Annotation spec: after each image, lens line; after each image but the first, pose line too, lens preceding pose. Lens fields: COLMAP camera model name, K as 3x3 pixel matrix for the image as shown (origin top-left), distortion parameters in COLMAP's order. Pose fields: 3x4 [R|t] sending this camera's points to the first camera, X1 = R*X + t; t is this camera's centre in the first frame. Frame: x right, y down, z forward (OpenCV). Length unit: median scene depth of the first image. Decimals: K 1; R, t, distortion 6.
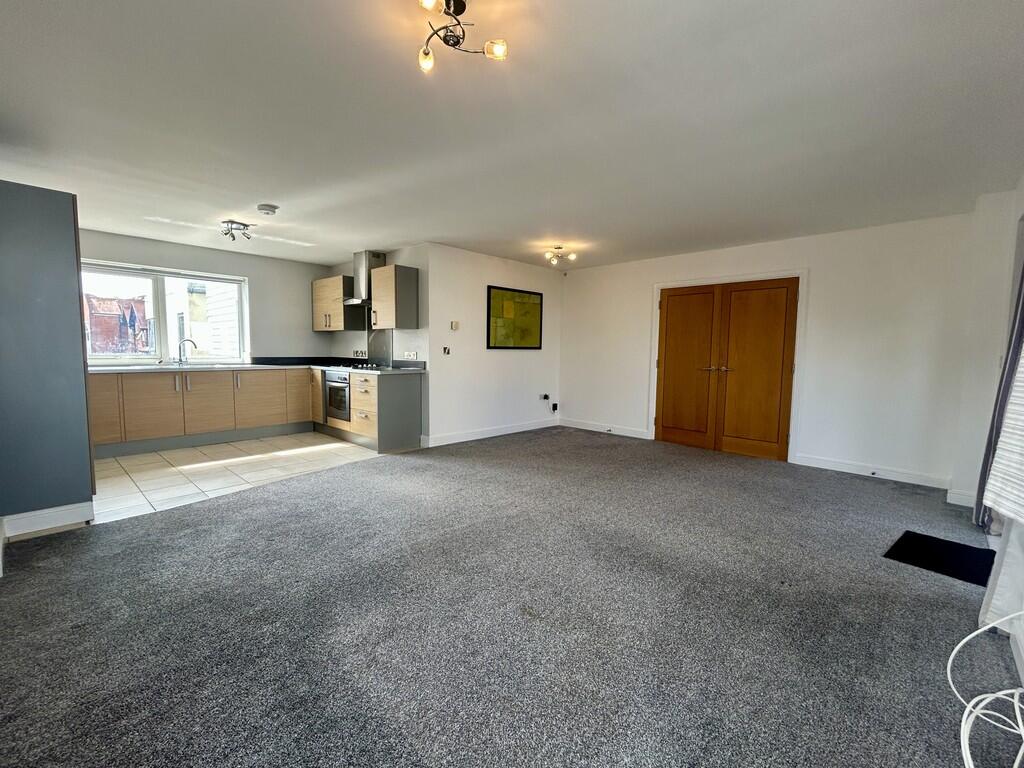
lens RADIAL K [[431.7, 0, 512.0], [0, 431.7, 384.0], [0, 0, 1]] dist [-0.003052, -0.000163]
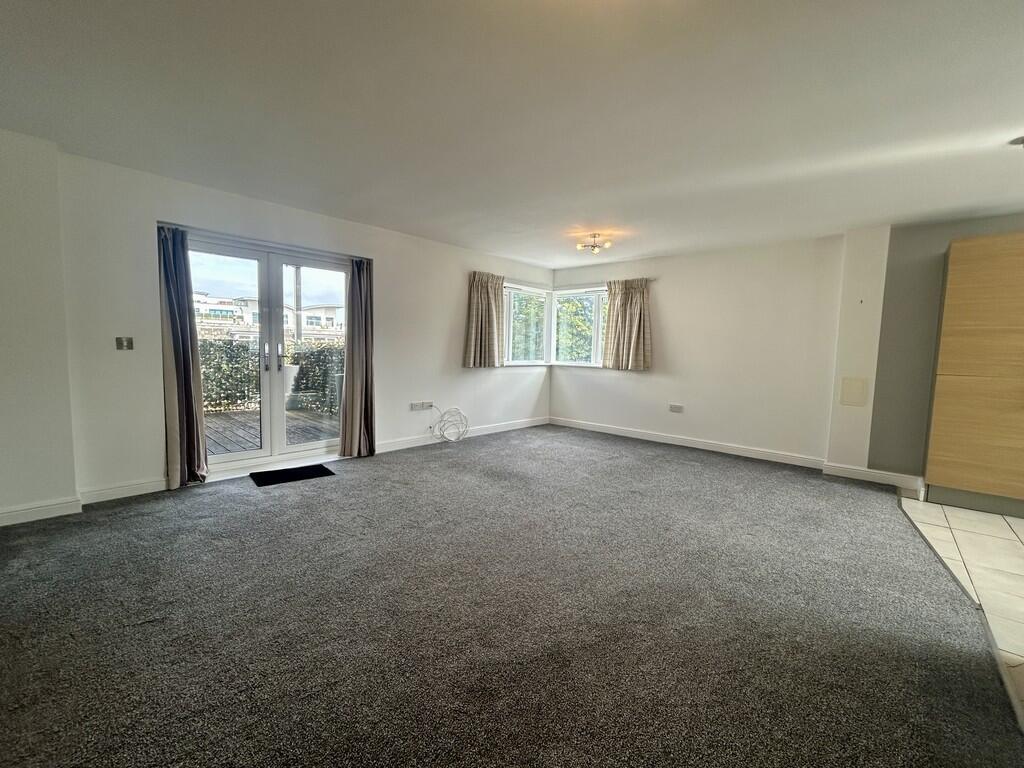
lens RADIAL K [[431.7, 0, 512.0], [0, 431.7, 384.0], [0, 0, 1]] dist [-0.003052, -0.000163]
pose [[-0.998865, -0.039712, -0.026316, 0.133122], [-0.043537, 0.985203, 0.165771, -0.091922], [0.019343, 0.166728, -0.985813, 1.142442]]
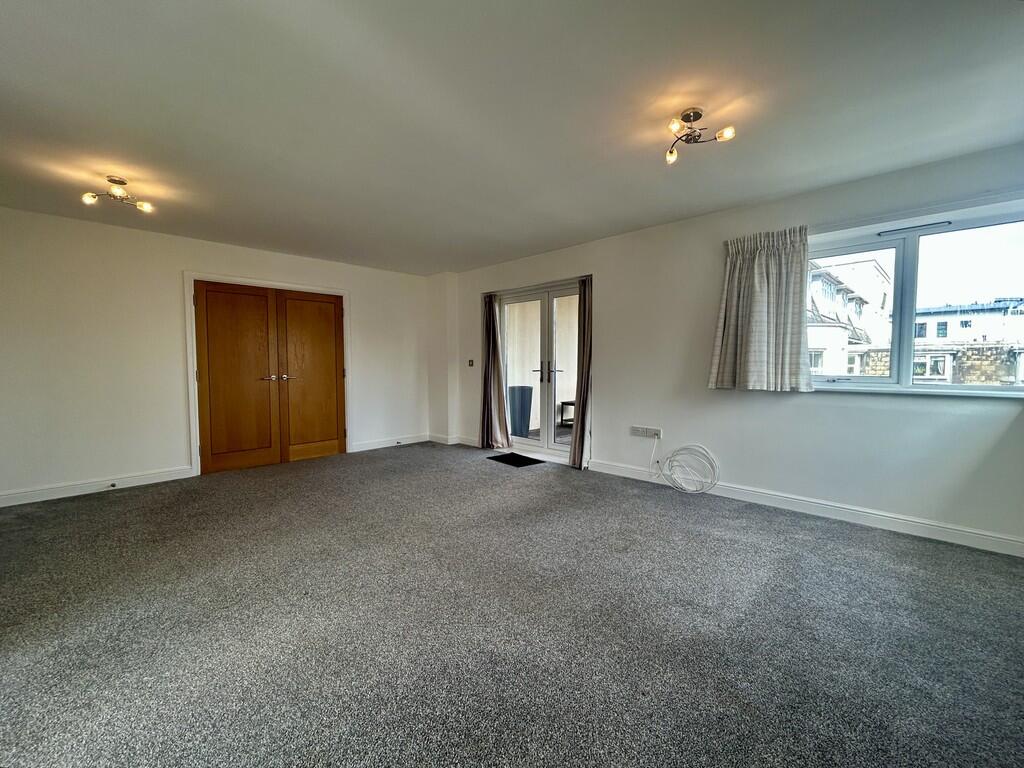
lens RADIAL K [[431.7, 0, 512.0], [0, 431.7, 384.0], [0, 0, 1]] dist [-0.003052, -0.000163]
pose [[0.001323, -0.062803, 0.998025, -0.448740], [0.084576, 0.994457, 0.062466, -0.034622], [-0.996416, 0.084326, 0.006627, 0.455695]]
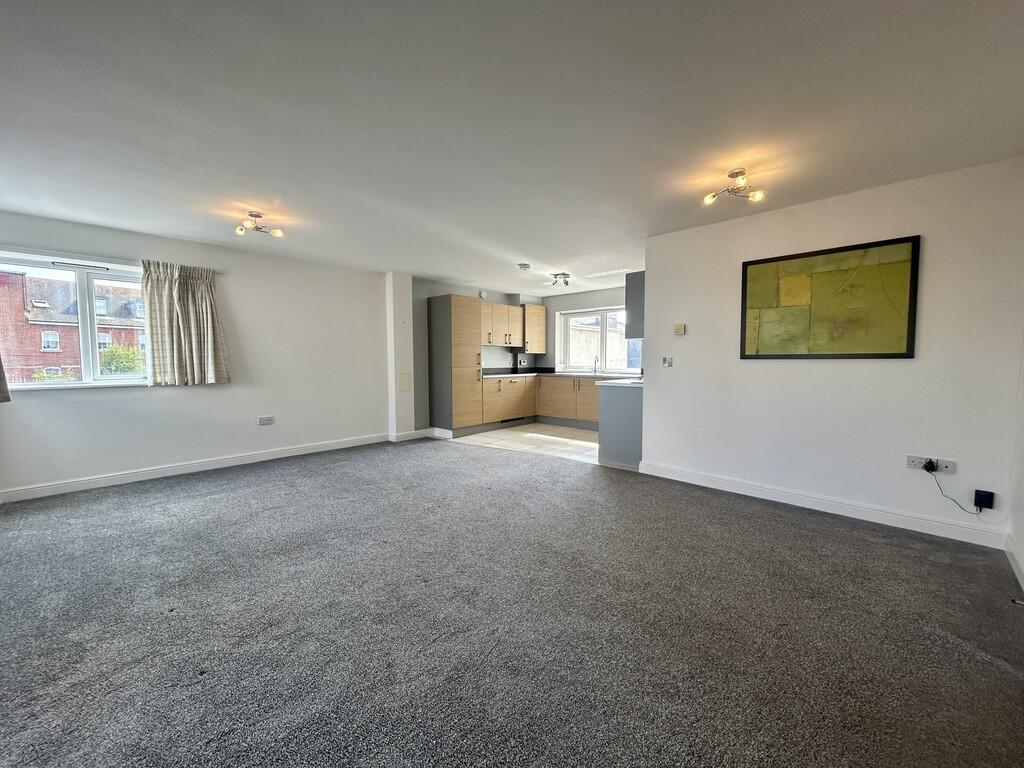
lens RADIAL K [[414.3, 0, 512.0], [0, 414.3, 384.0], [0, 0, 1]] dist [0.000136, 0.000030]
pose [[0.000856, 0.044977, -0.998988, 0.602193], [-0.079263, 0.995848, 0.044768, -0.045736], [0.996853, 0.079144, 0.004417, 0.680128]]
